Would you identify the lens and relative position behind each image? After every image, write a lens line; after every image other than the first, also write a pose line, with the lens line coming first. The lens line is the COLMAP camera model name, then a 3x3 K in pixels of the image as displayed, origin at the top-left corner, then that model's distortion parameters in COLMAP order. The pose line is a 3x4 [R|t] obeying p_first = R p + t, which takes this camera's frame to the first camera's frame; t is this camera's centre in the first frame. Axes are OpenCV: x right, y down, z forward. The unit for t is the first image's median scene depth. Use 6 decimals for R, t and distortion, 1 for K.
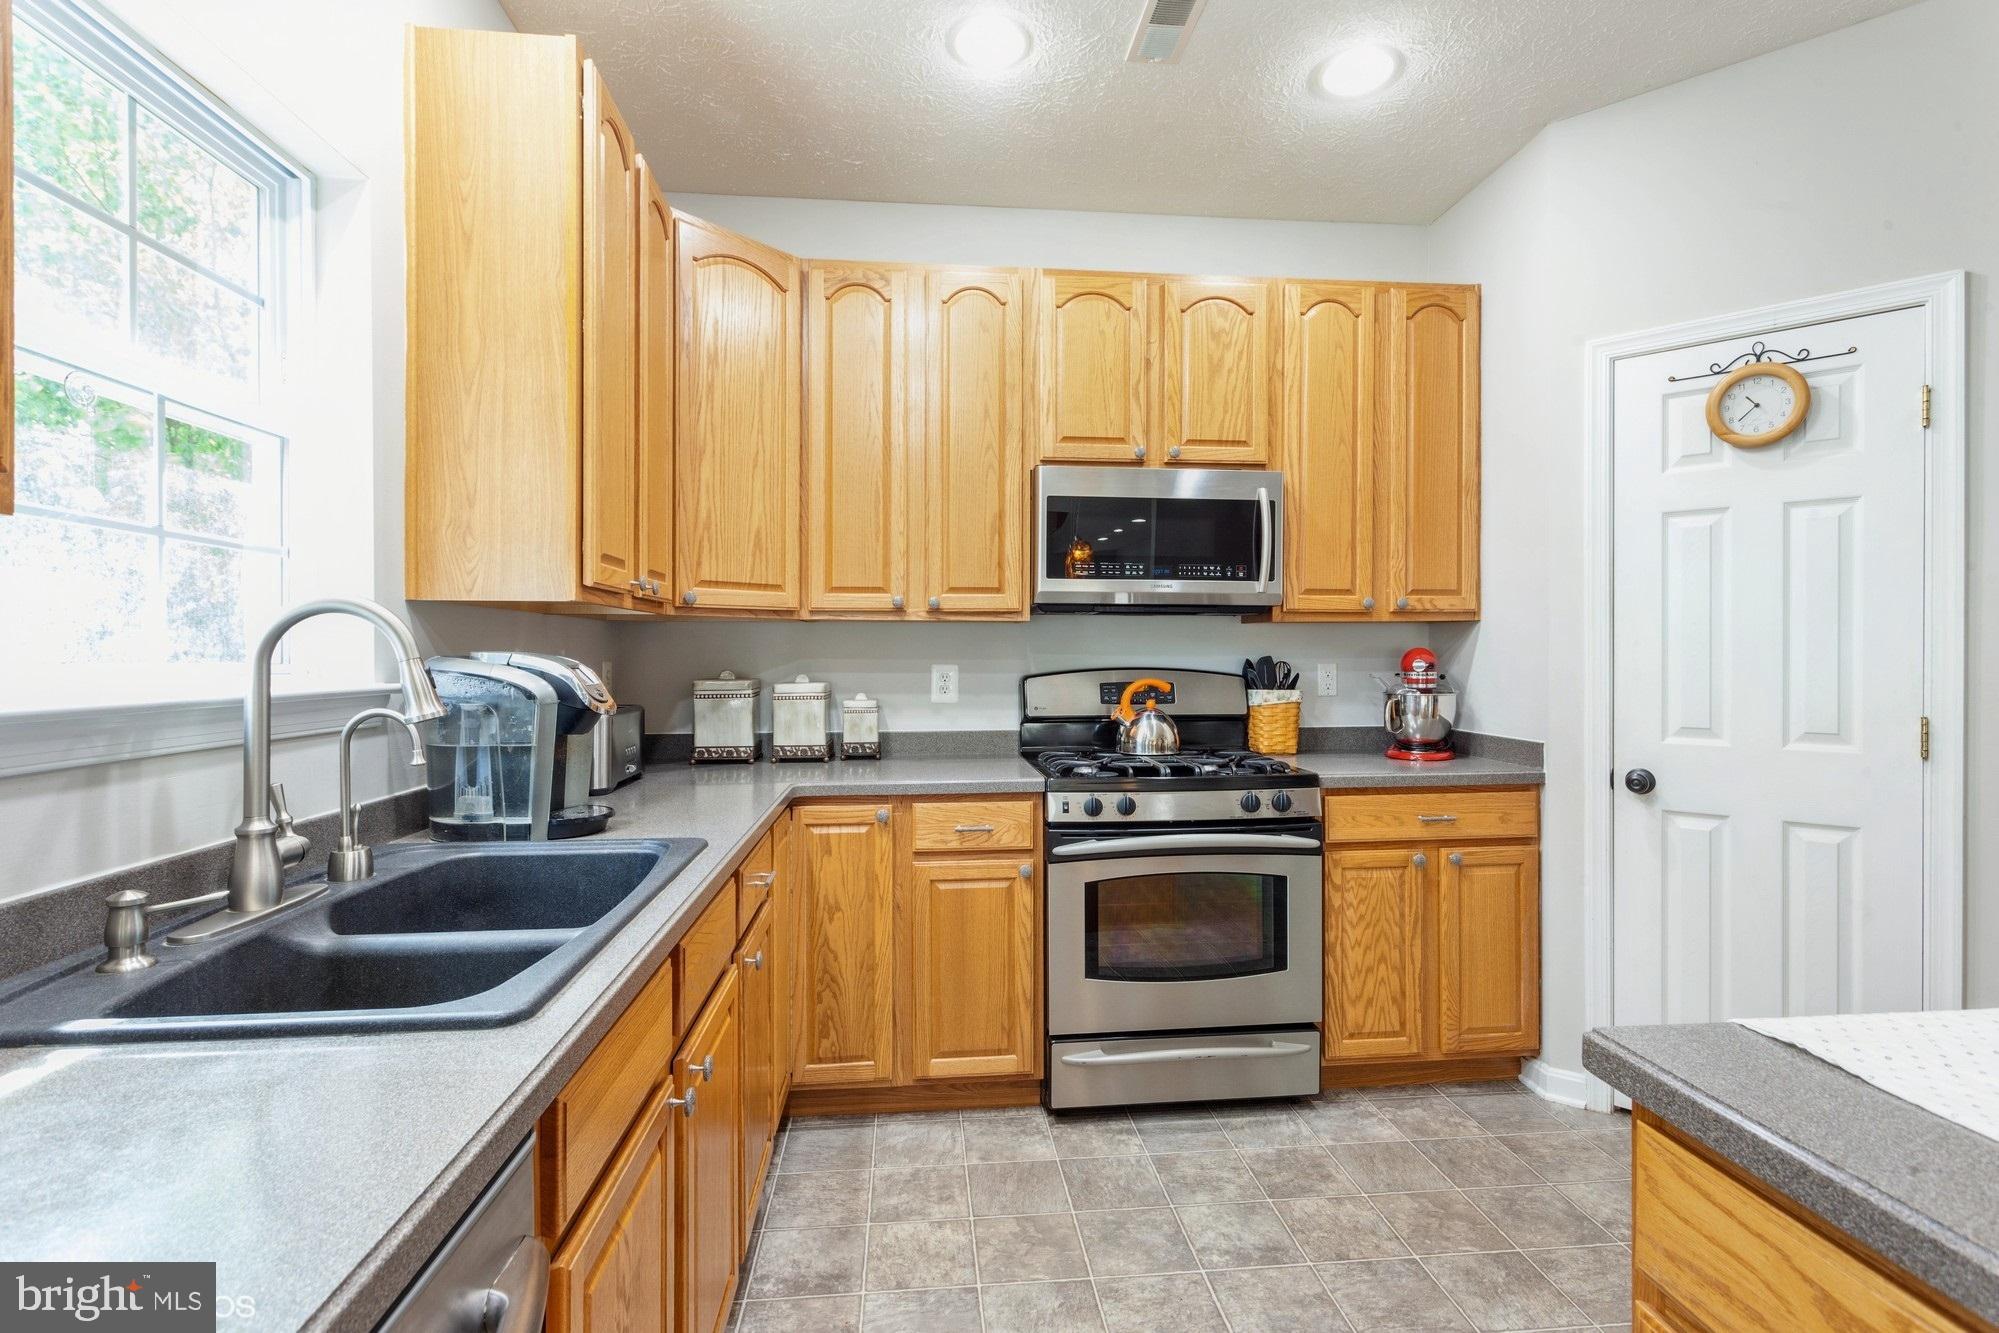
lens RADIAL K [[962.7, 0, 1003.2], [0, 962.7, 649.2], [0, 0, 1]] dist [0.003844, 0.000096]
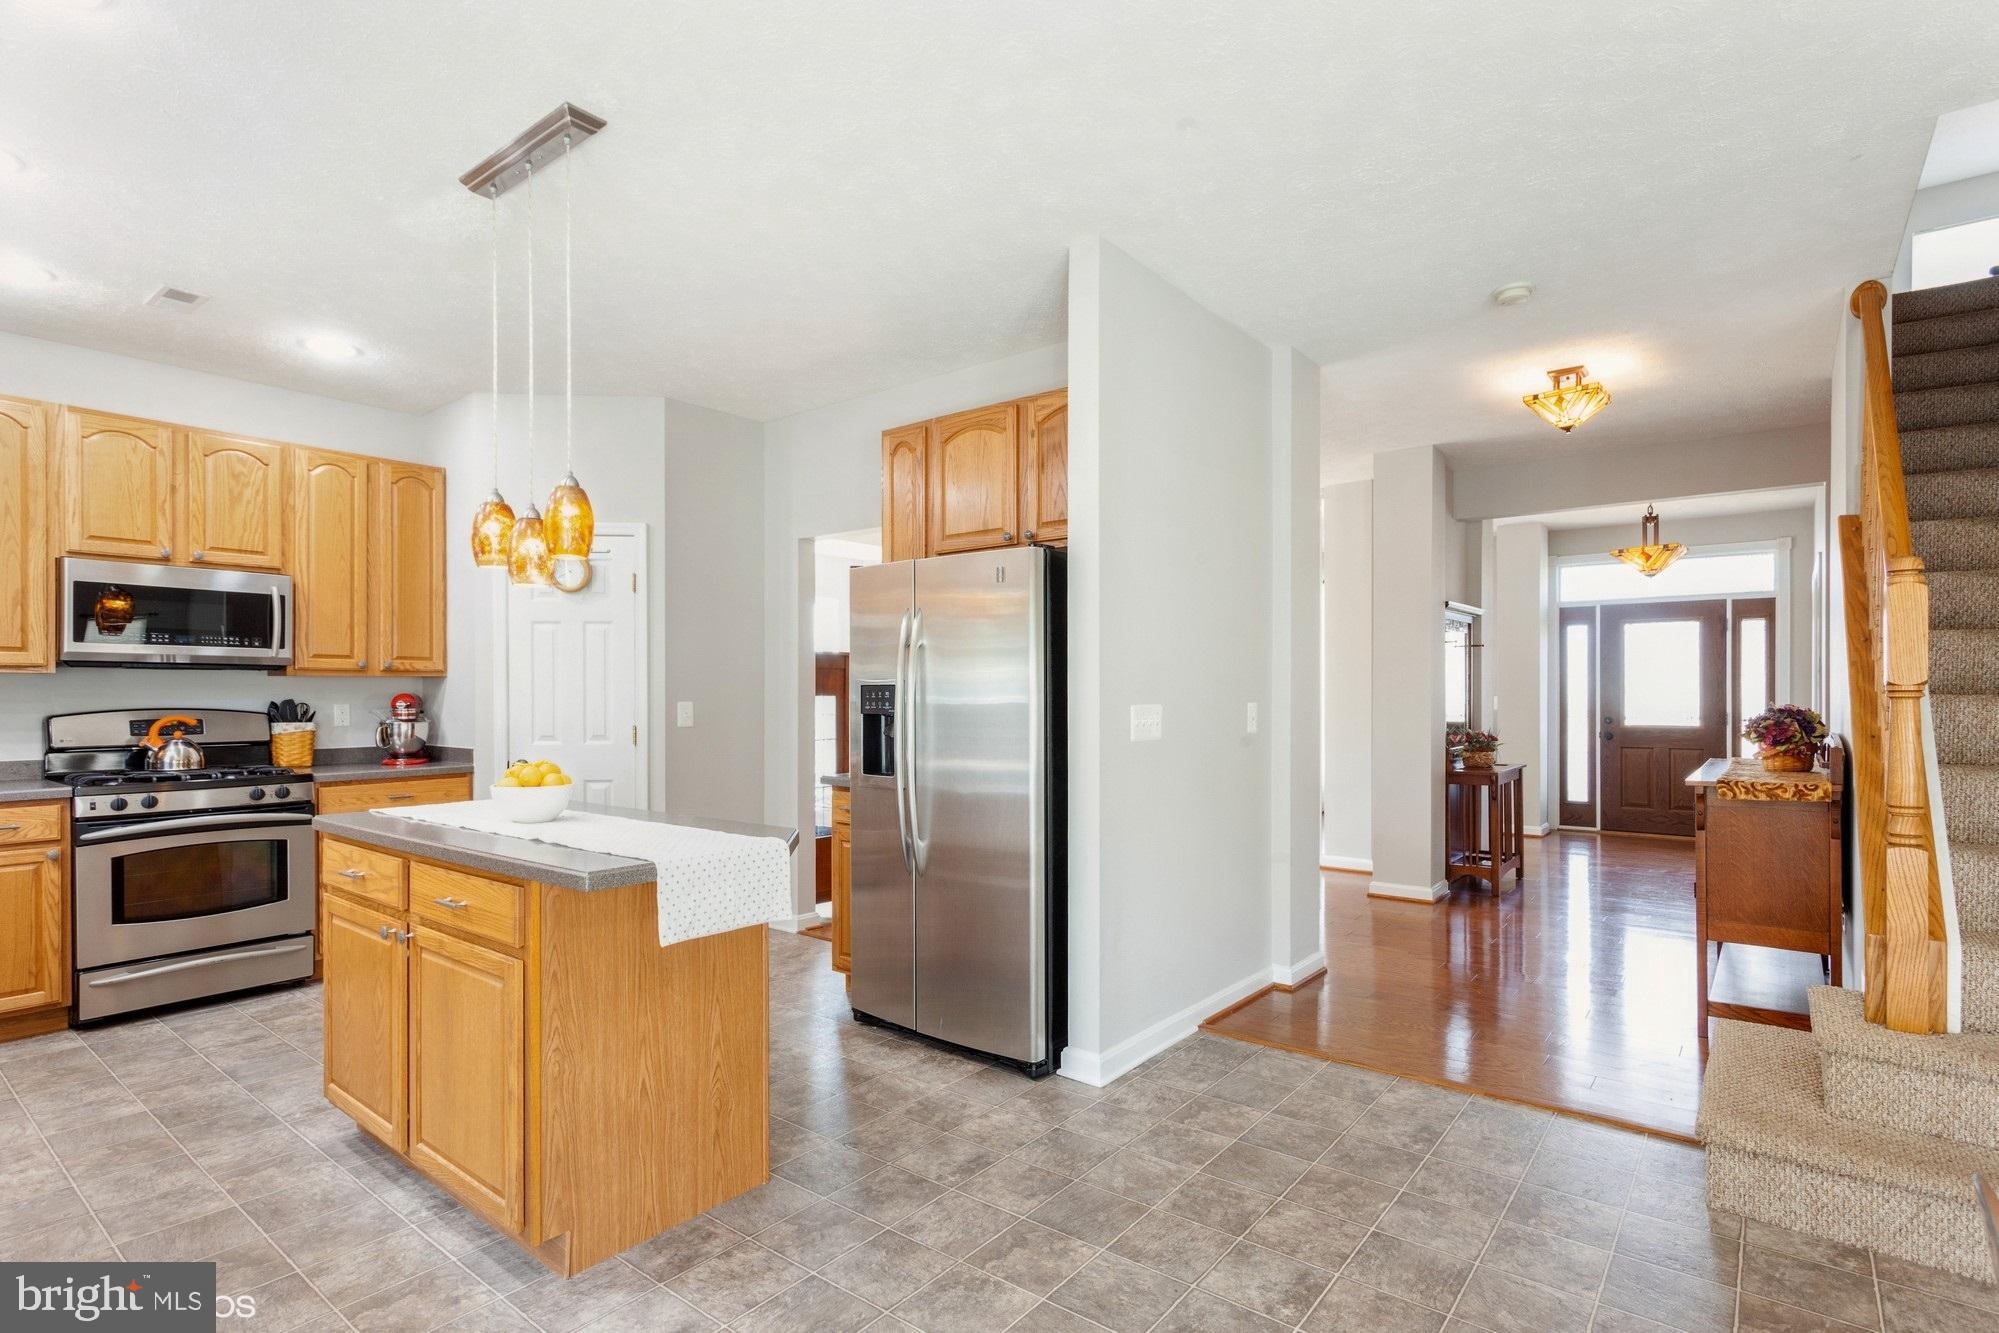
lens RADIAL K [[967.9, 0, 1005.3], [0, 967.9, 696.5], [0, 0, 1]] dist [0.004571, -0.001488]
pose [[0.687706, -0.003375, 0.725981, -0.041802], [0.000005, 0.999989, 0.004643, -0.003811], [-0.725989, -0.003190, 0.687699, -0.834351]]
